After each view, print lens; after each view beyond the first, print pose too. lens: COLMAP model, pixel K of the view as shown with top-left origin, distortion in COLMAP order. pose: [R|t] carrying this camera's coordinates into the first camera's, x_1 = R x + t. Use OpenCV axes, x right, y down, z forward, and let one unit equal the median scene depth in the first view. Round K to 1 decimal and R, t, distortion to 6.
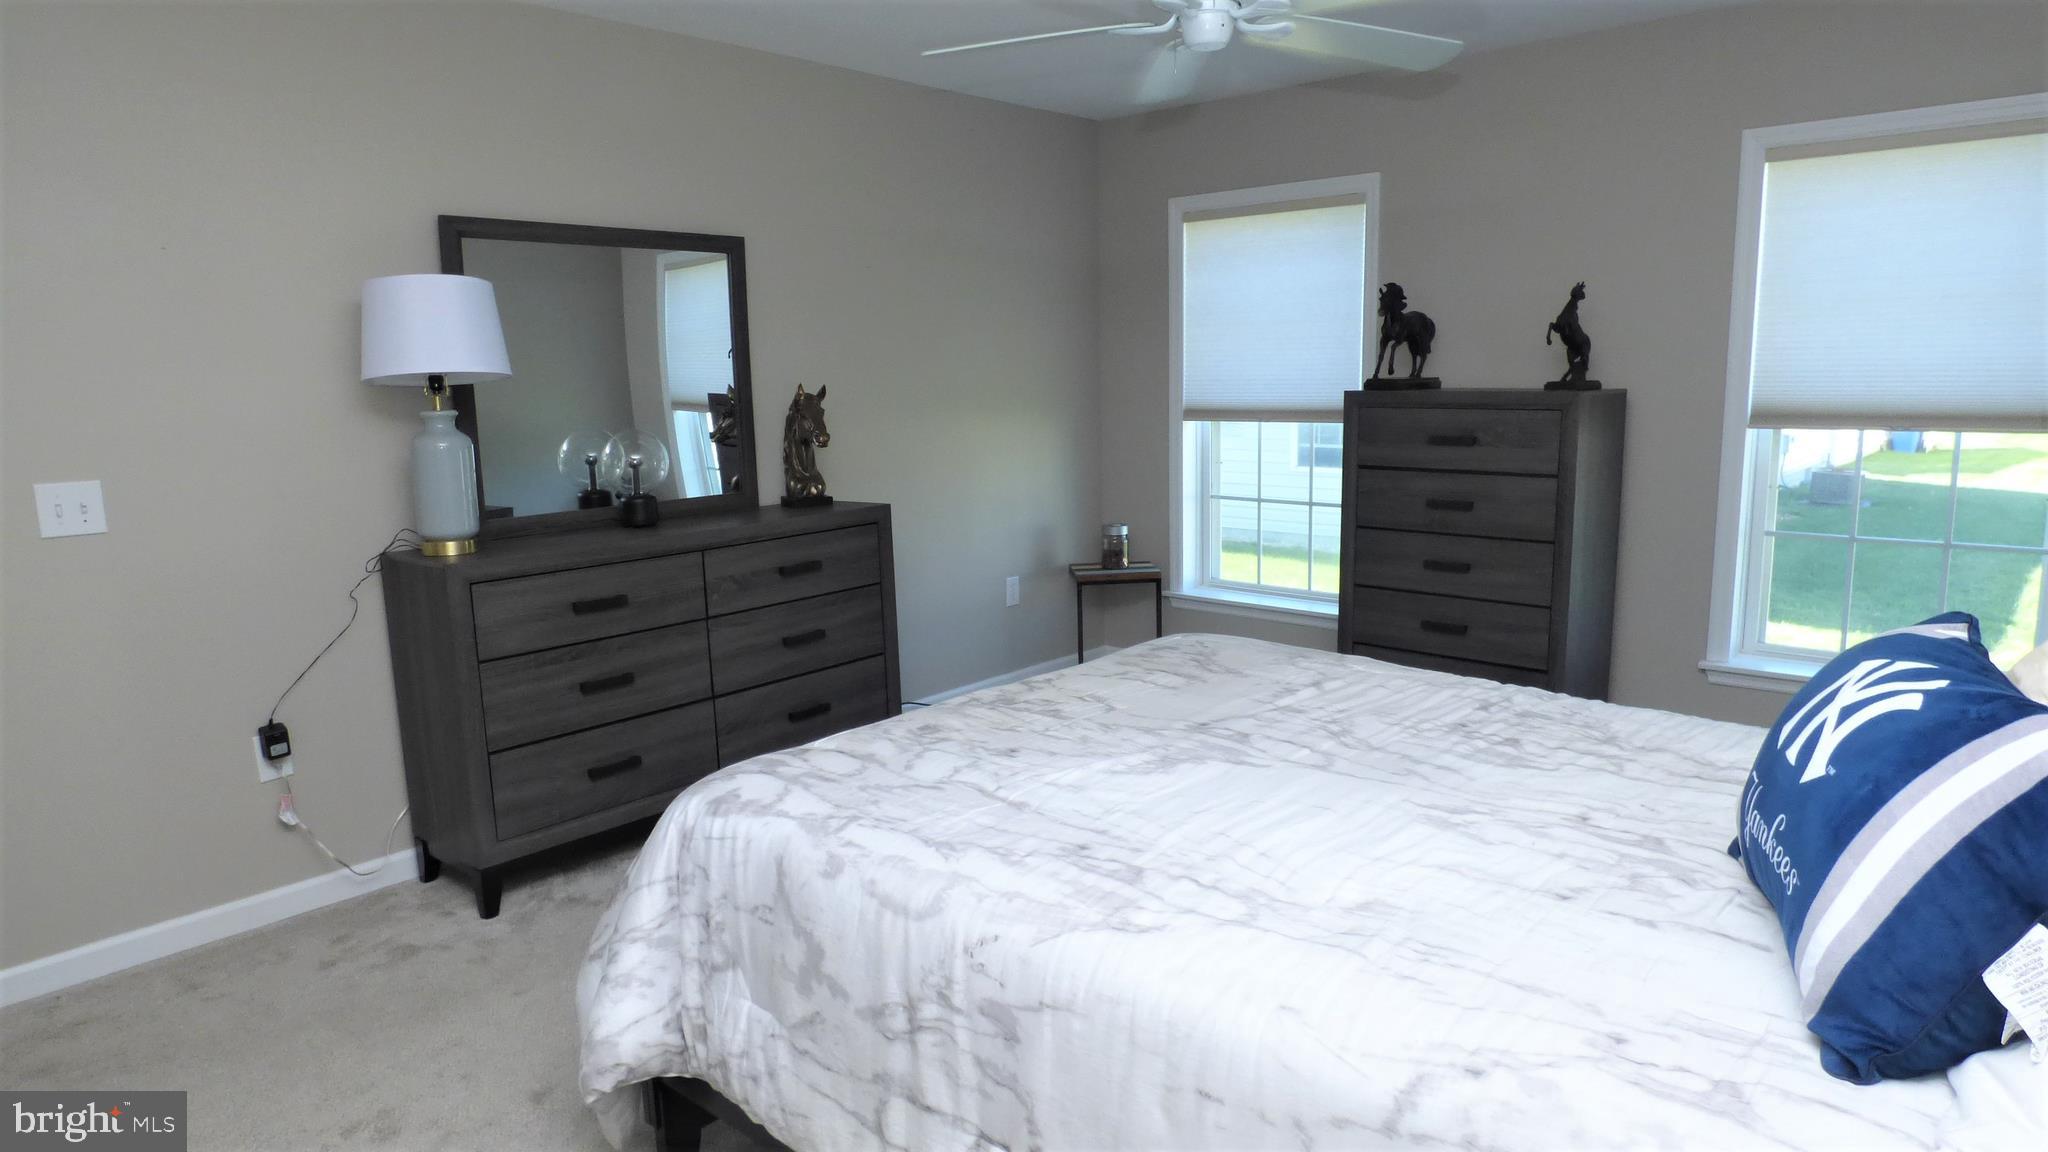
lens RADIAL K [[1236.5, 0, 1030.0], [0, 1236.5, 563.4], [0, 0, 1]] dist [-0.005849, -0.002211]
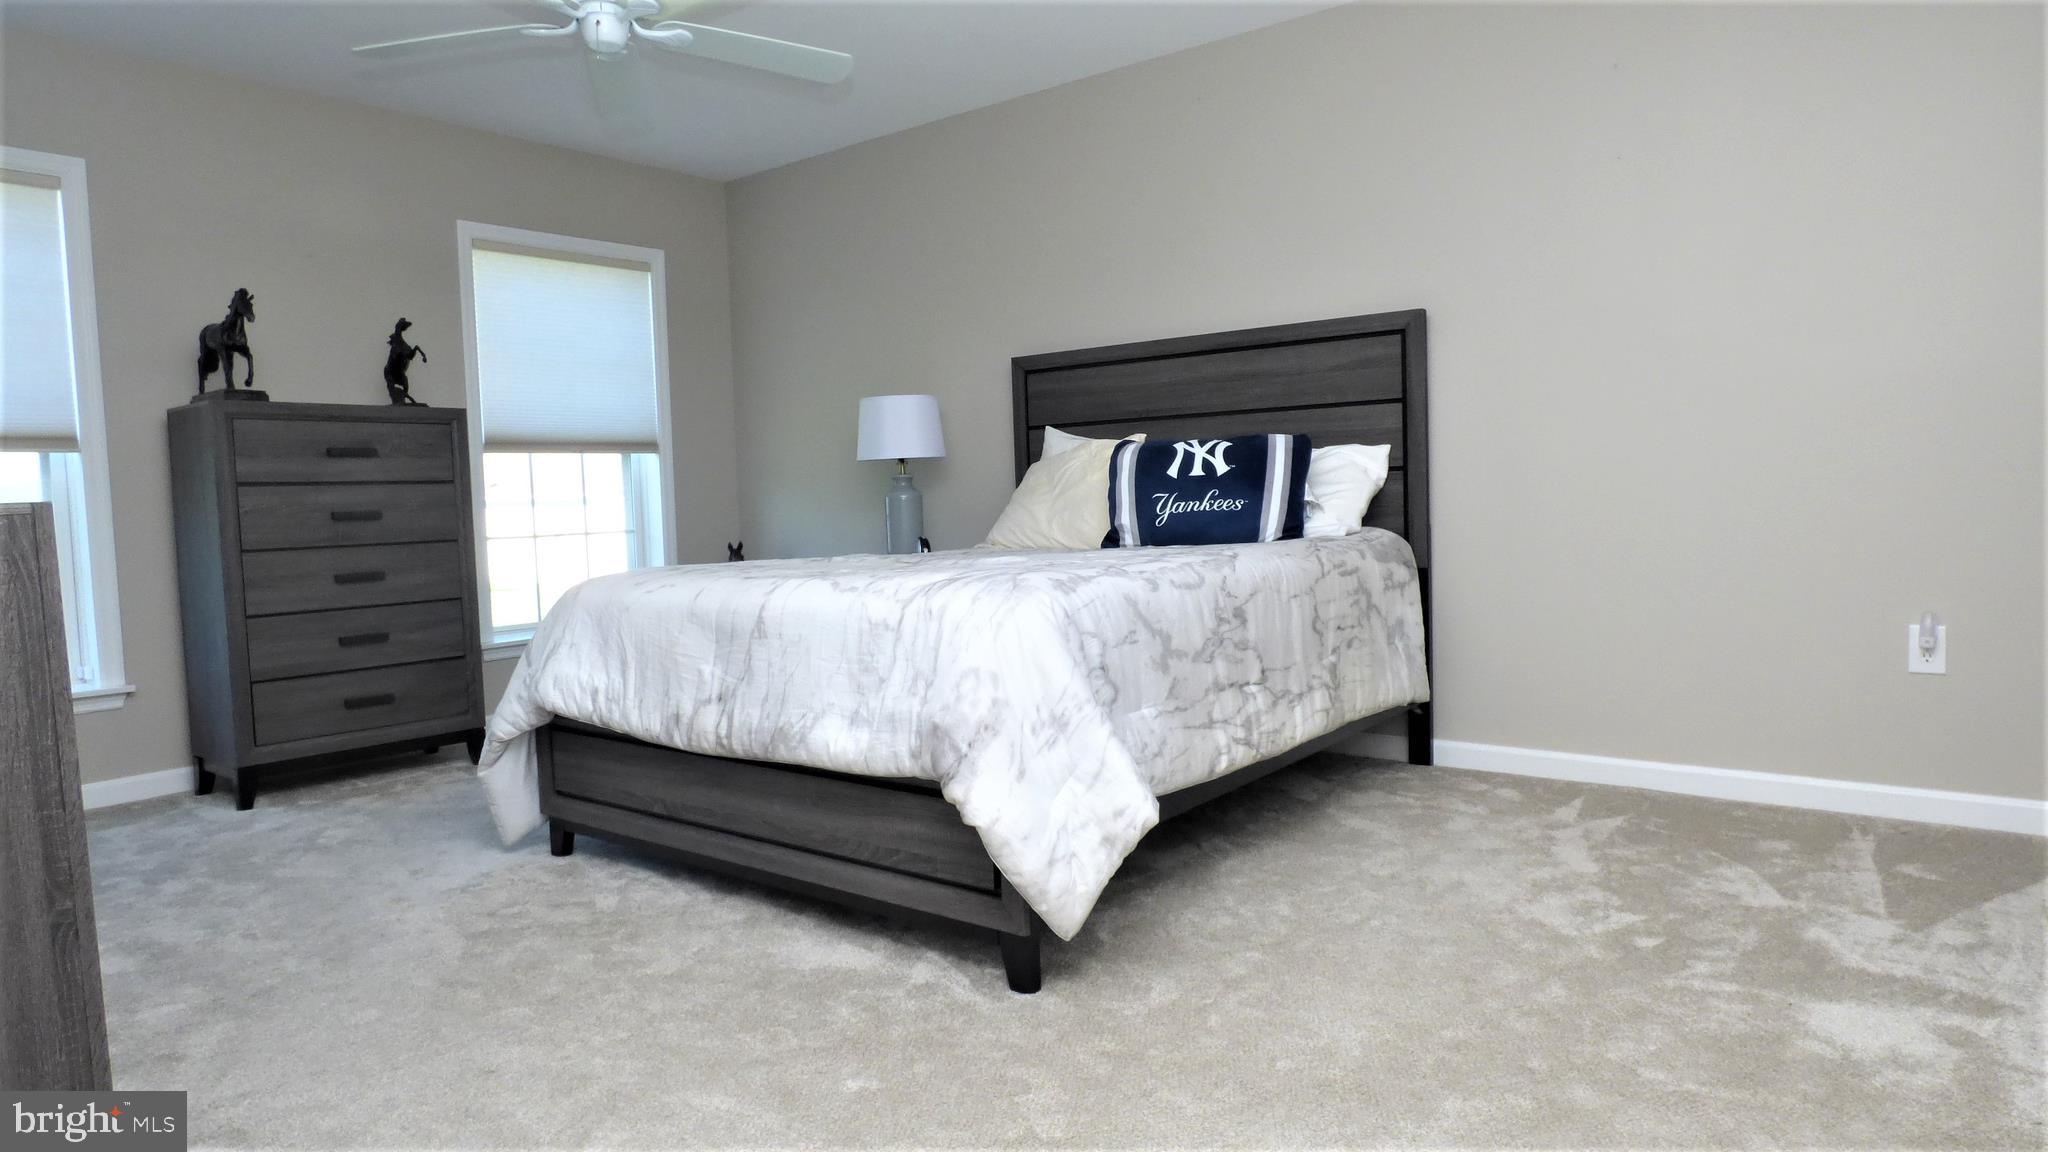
lens RADIAL K [[1236.5, 0, 1025.0], [0, 1236.5, 579.2], [0, 0, 1]] dist [-0.005849, -0.002211]
pose [[-0.062588, -0.046332, 0.996963, -0.722170], [0.194488, 0.979205, 0.057716, 0.052806], [-0.978906, 0.197510, -0.052275, 0.535337]]
